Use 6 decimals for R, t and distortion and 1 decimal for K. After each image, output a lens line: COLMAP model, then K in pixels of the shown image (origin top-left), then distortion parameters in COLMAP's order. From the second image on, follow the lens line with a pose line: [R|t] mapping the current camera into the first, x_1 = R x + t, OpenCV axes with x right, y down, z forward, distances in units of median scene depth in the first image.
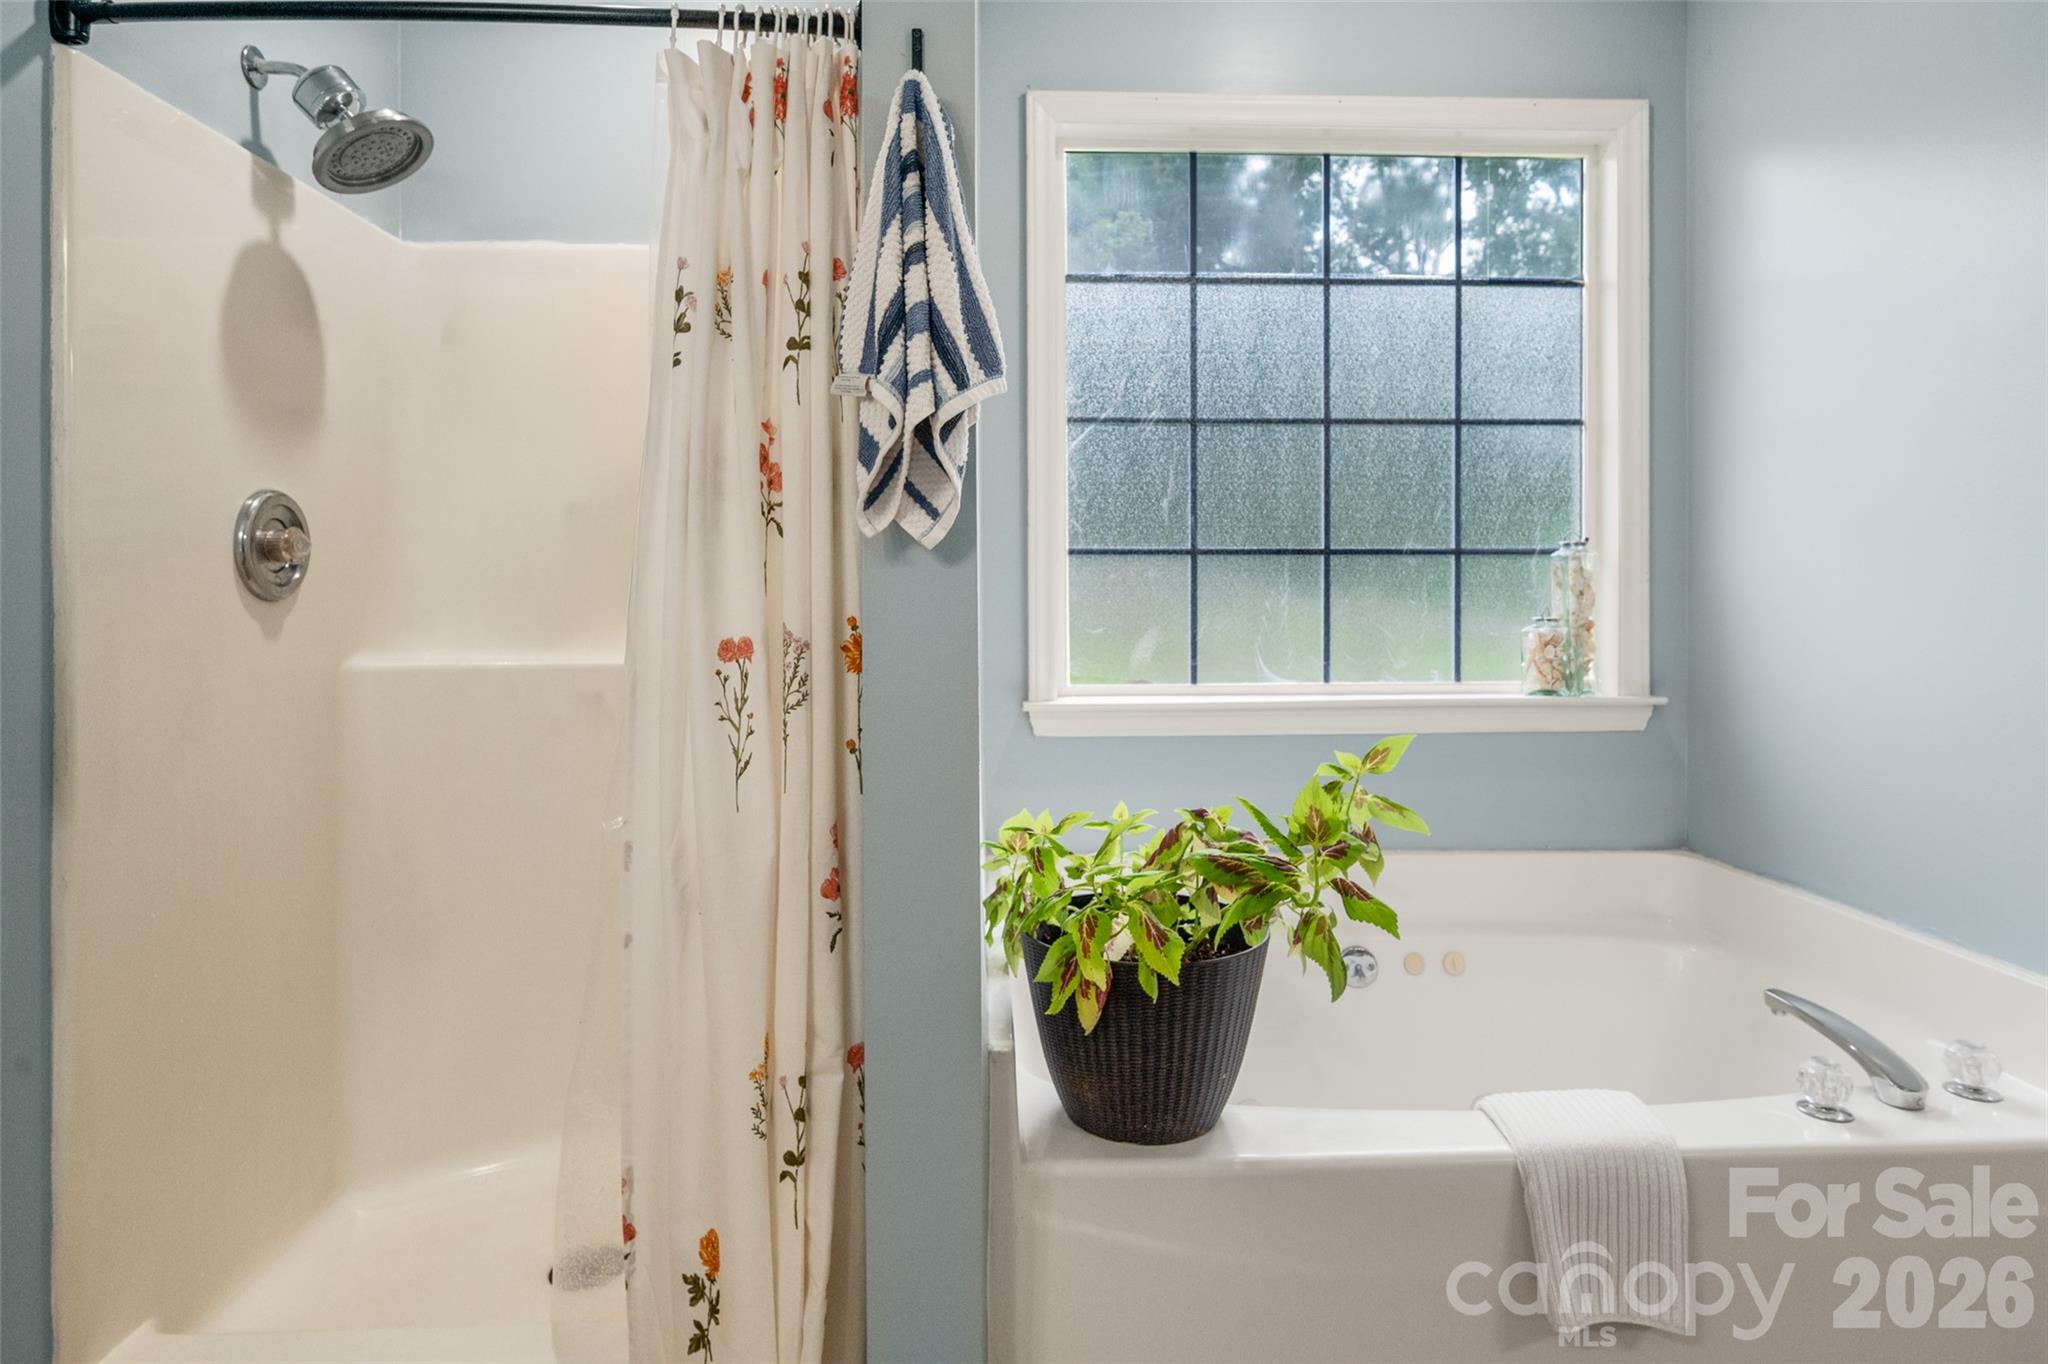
lens RADIAL K [[1156.0, 0, 1045.7], [0, 1156.0, 589.1], [0, 0, 1]] dist [-0.002124, -0.000951]
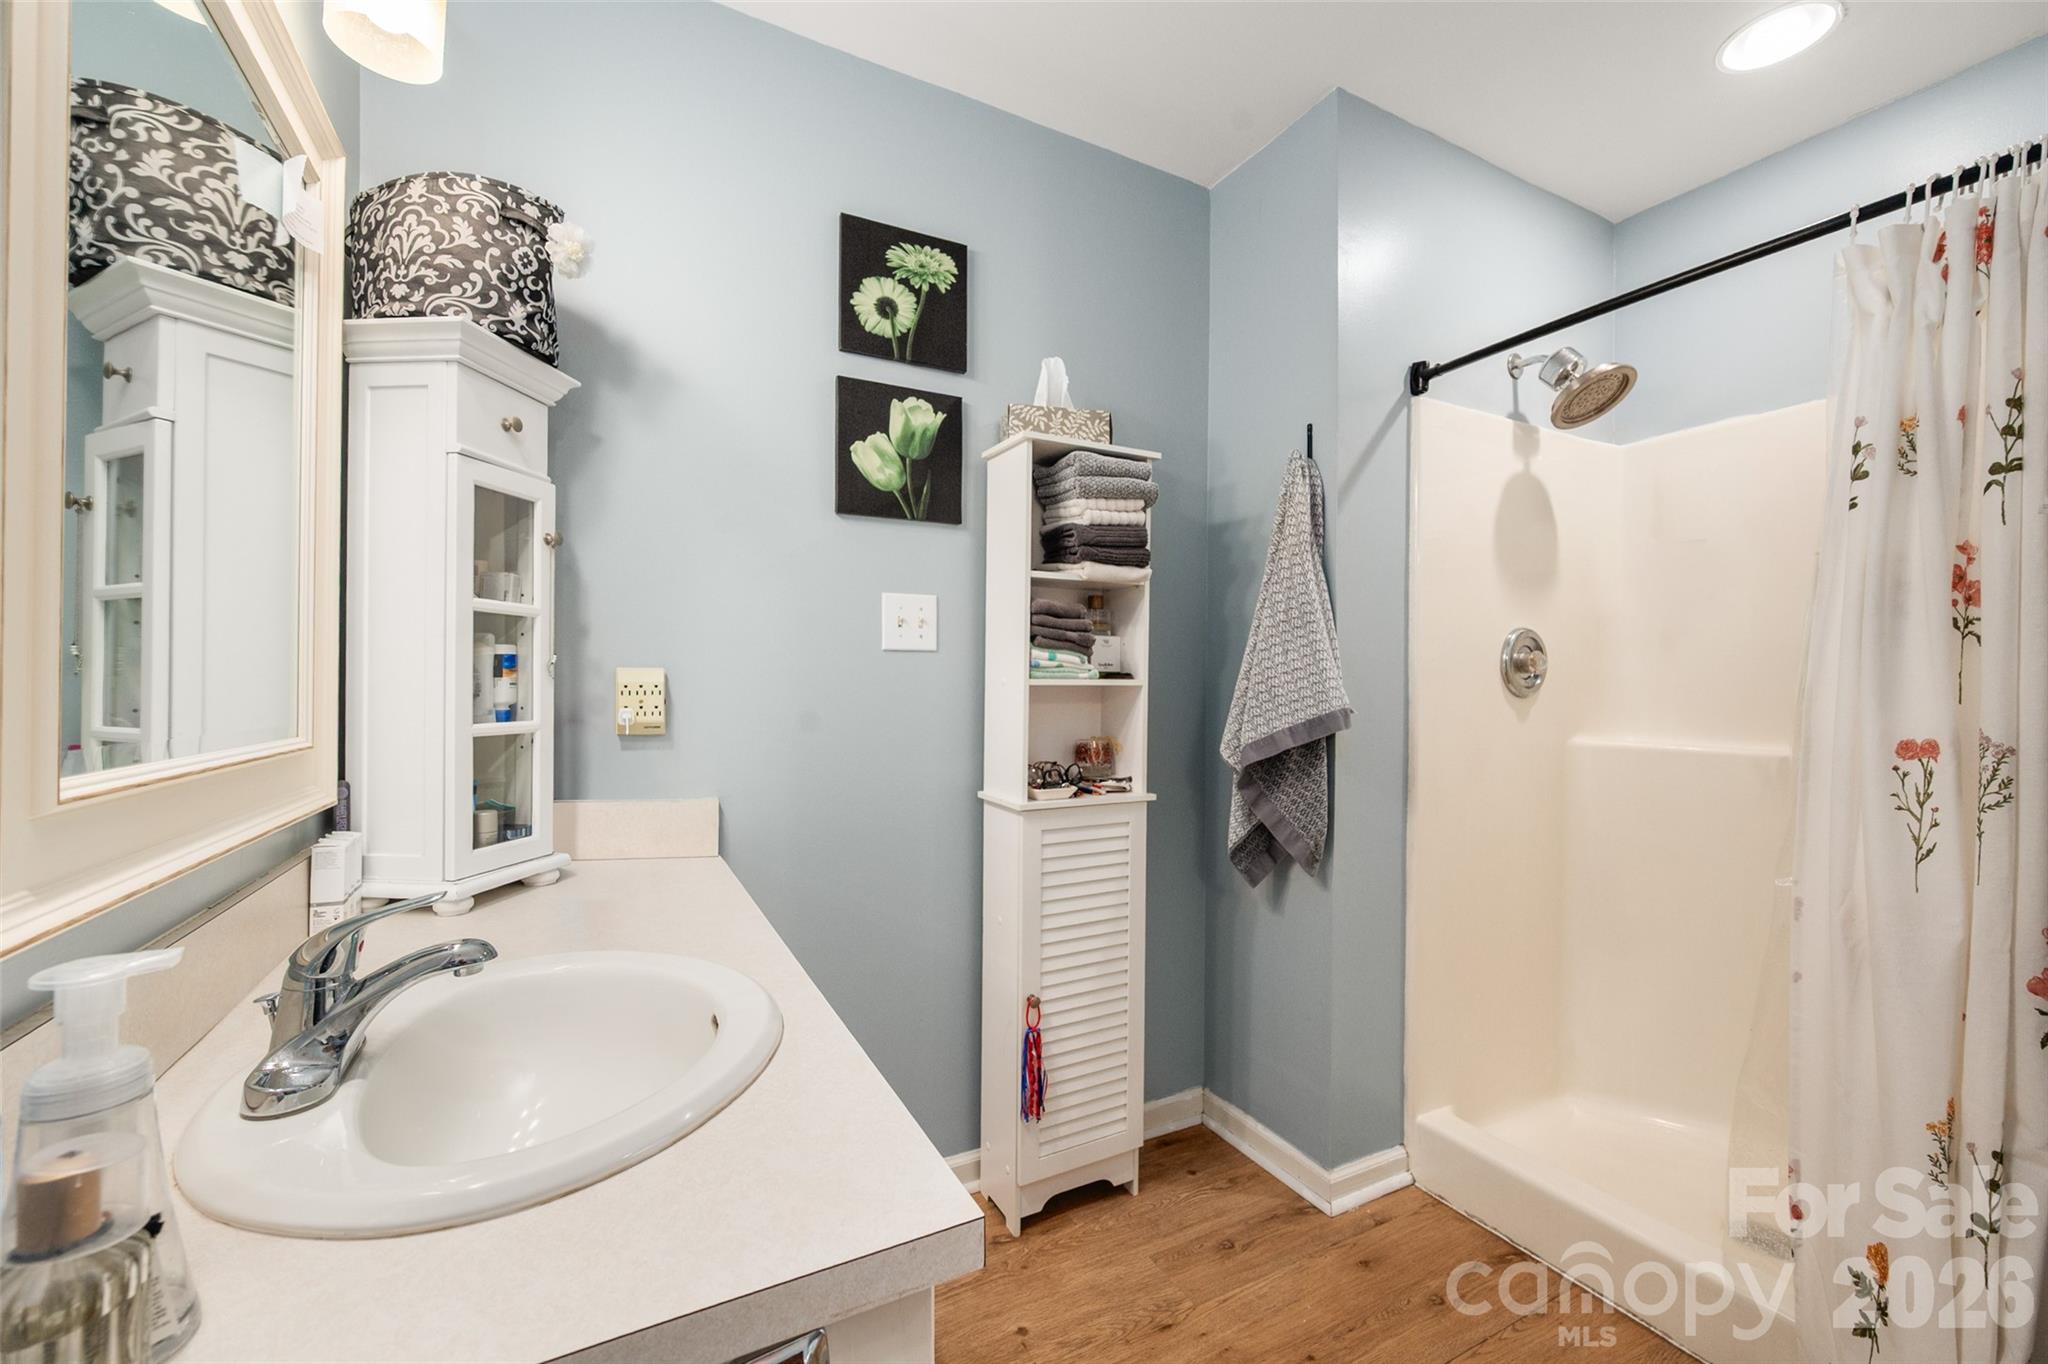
lens RADIAL K [[827.1, 0, 1027.4], [0, 827.1, 684.1], [0, 0, 1]] dist [-0.000155, 0.000916]
pose [[0.425880, 0.006097, -0.904759, 0.090975], [-0.009371, 0.999953, 0.002328, -0.005599], [0.904731, 0.007488, 0.425917, -0.133453]]
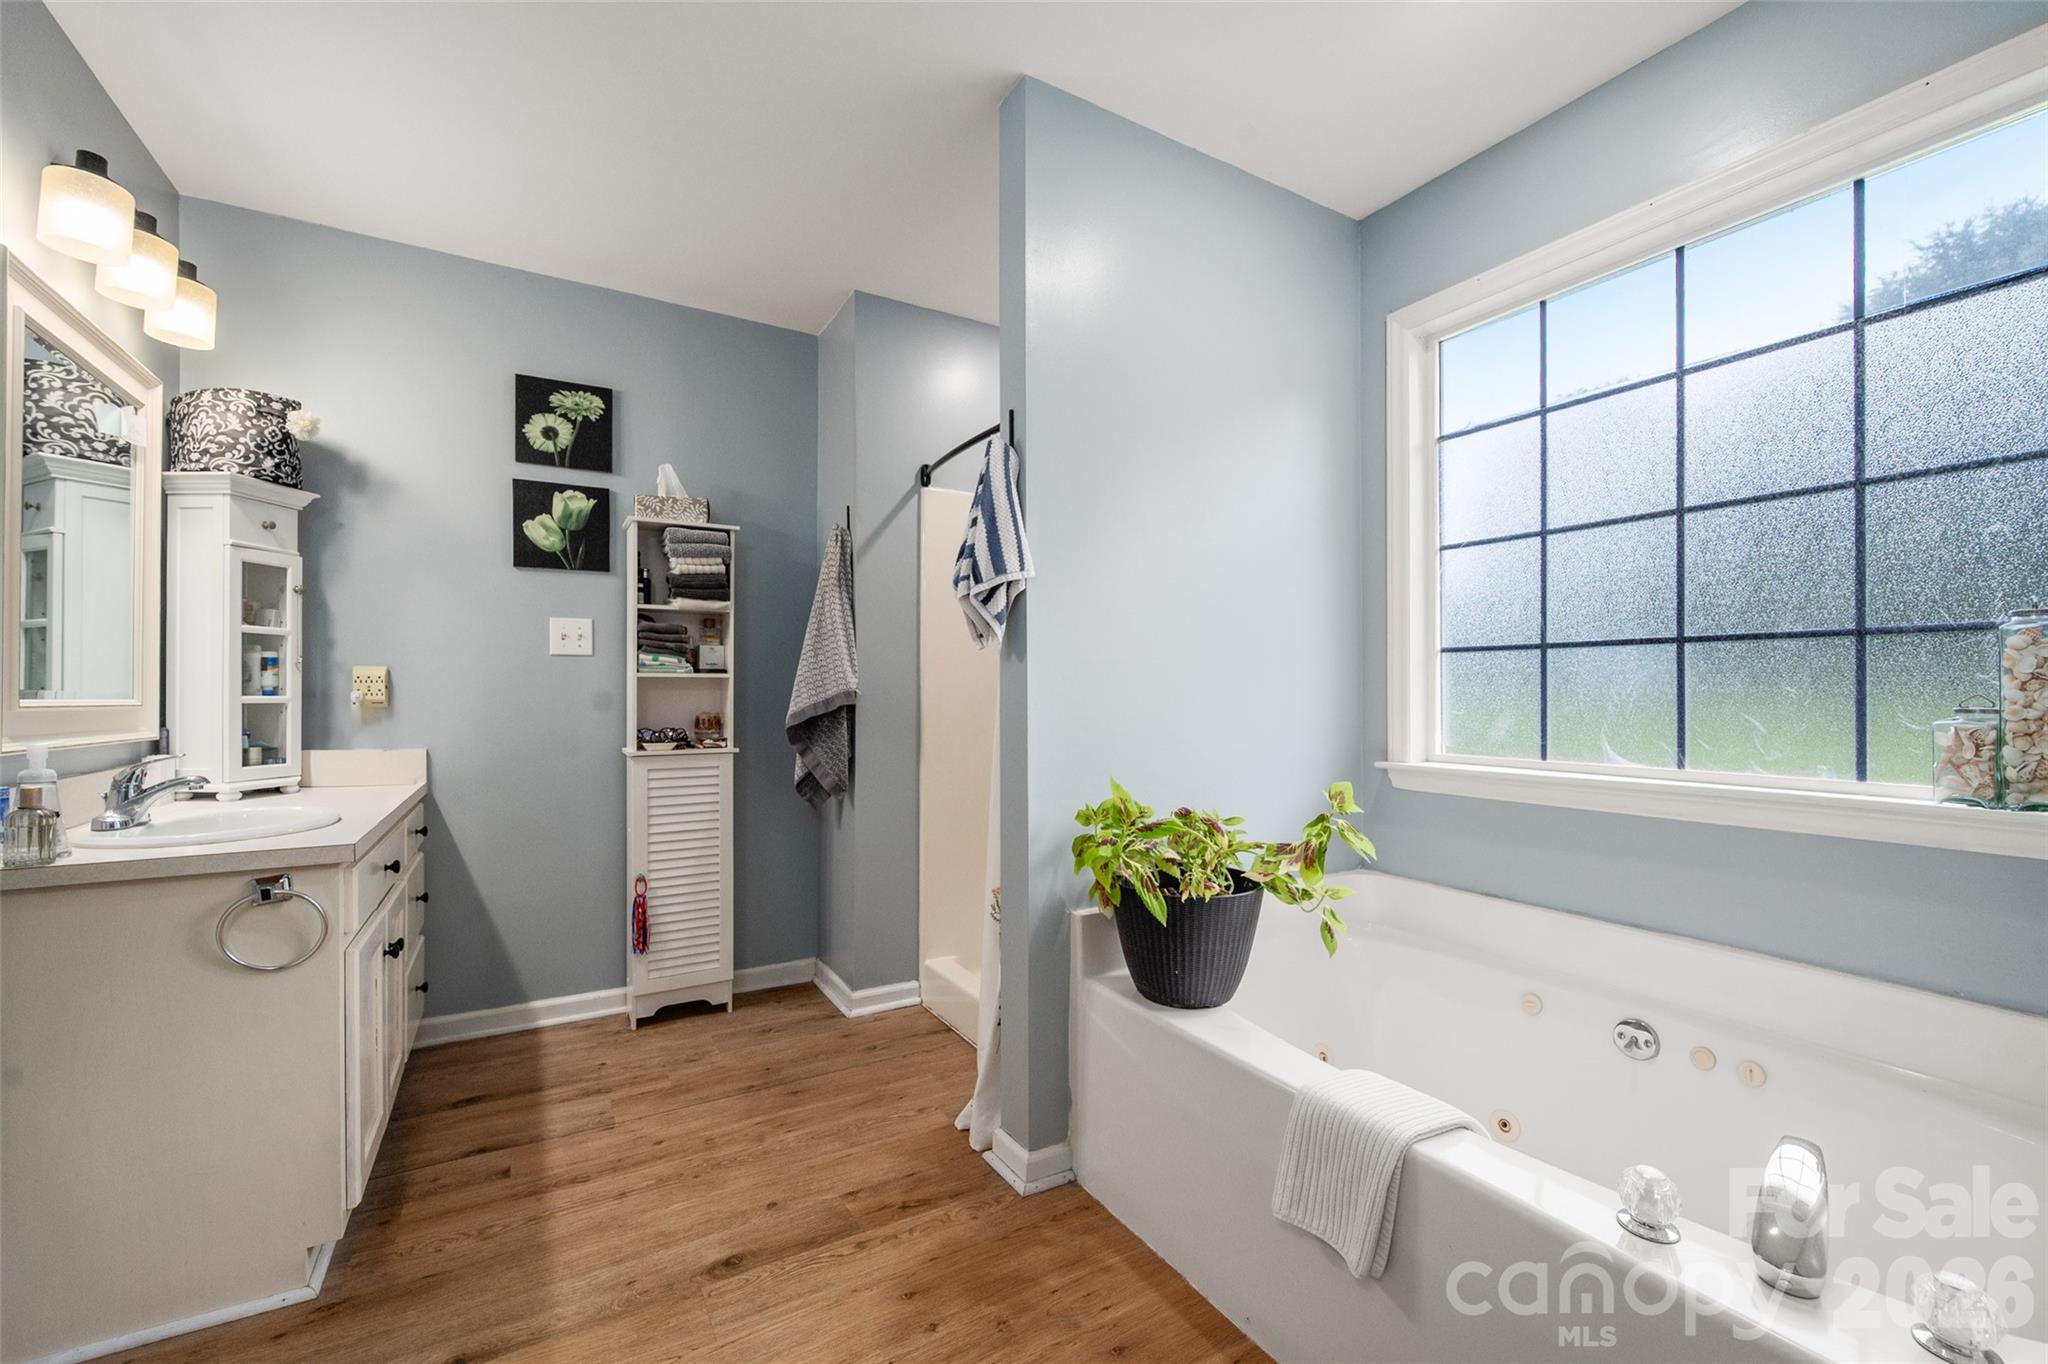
lens RADIAL K [[848.0, 0, 1027.4], [0, 848.0, 692.1], [0, 0, 1]] dist [-0.001999, 0.001650]
pose [[0.466417, 0.002785, -0.884561, 1.111703], [-0.004371, 0.999990, 0.000844, 0.027665], [0.884554, 0.003473, 0.466425, 0.257875]]
